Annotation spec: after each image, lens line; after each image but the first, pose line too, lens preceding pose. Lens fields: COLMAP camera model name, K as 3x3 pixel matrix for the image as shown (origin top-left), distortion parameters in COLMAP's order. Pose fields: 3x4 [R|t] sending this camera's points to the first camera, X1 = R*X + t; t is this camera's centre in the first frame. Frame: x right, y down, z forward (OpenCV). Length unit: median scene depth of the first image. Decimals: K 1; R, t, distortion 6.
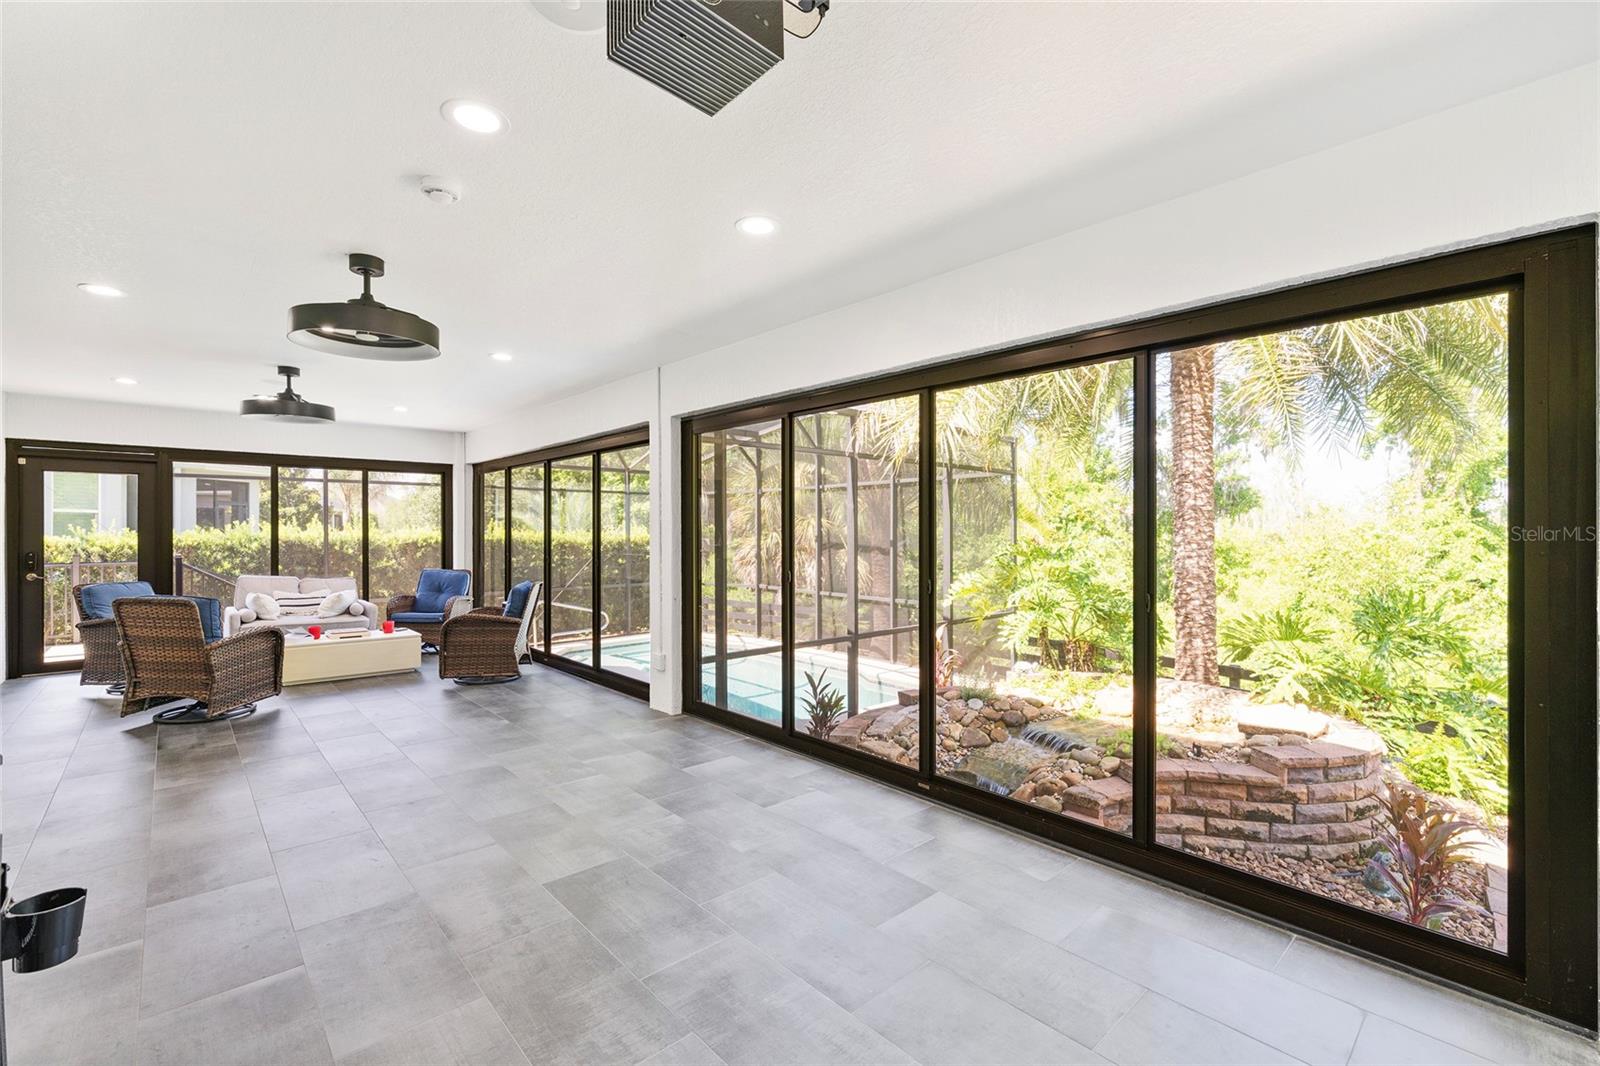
lens RADIAL K [[682.8, 0, 798.5], [0, 682.8, 526.9], [0, 0, 1]] dist [-0.003109, 0.000674]
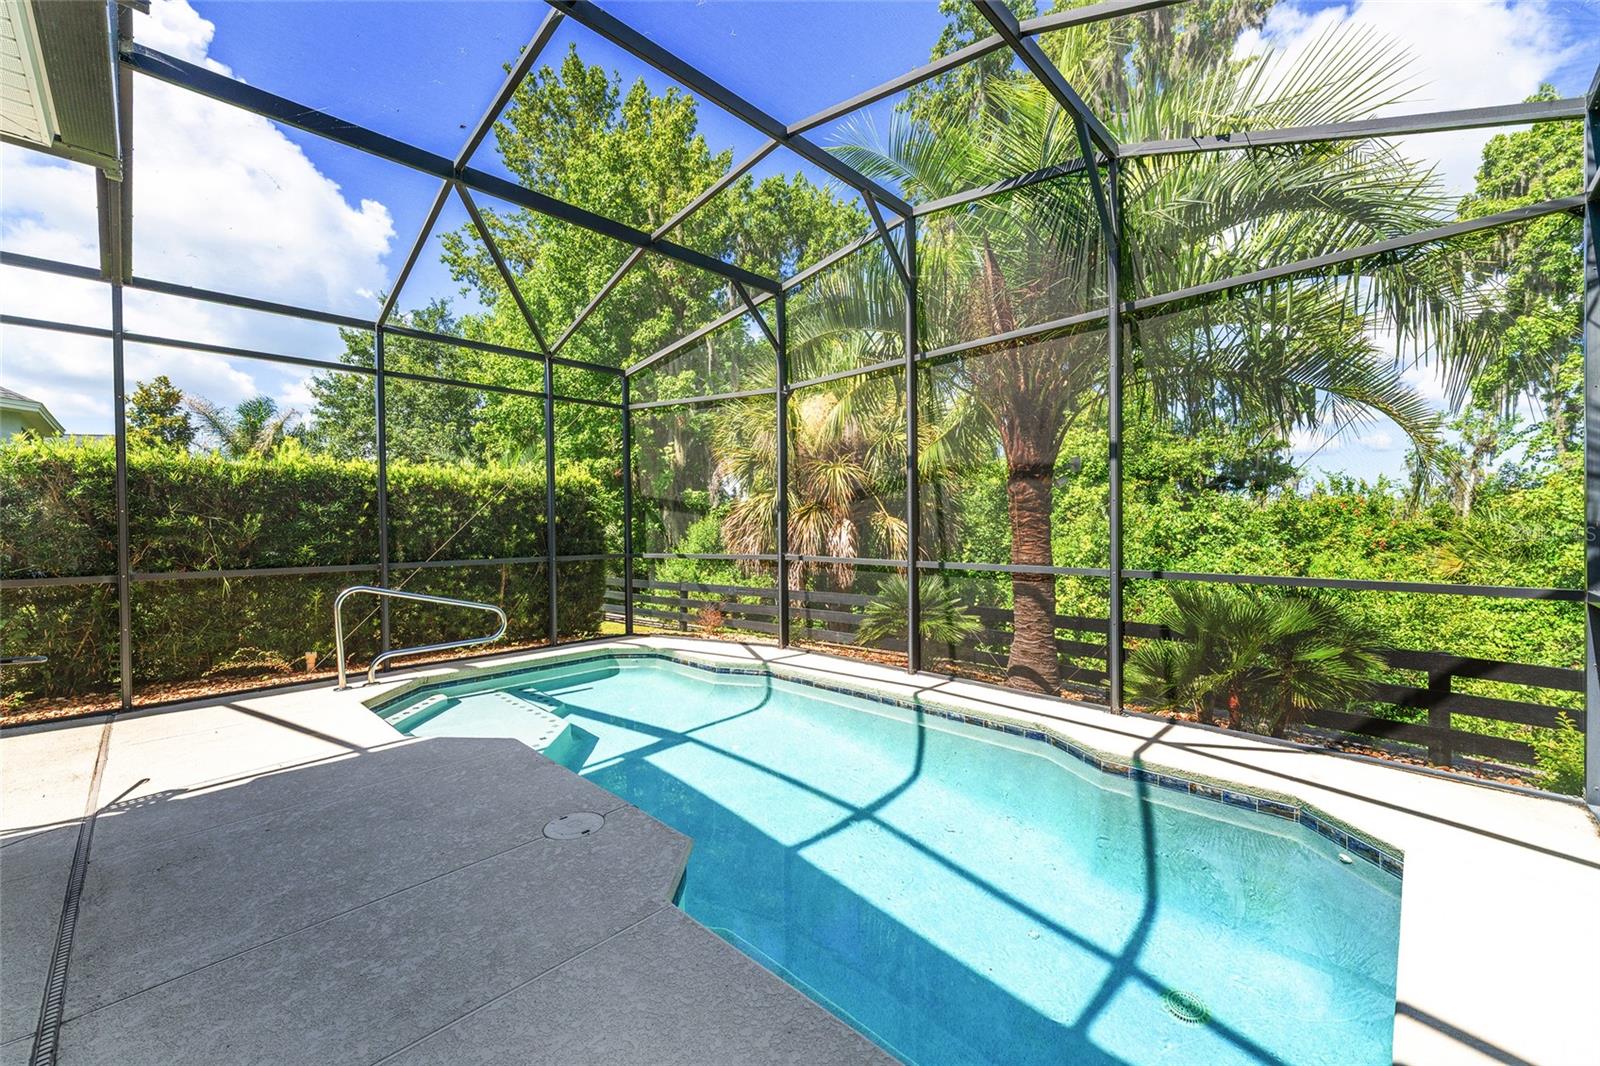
lens RADIAL K [[642.2, 0, 794.4], [0, 642.2, 526.0], [0, 0, 1]] dist [-0.002093, 0.000531]
pose [[0.998545, -0.008469, 0.053264, -0.129744], [0.007965, 0.999921, 0.009678, 0.092077], [-0.053342, -0.009240, 0.998534, 0.771769]]
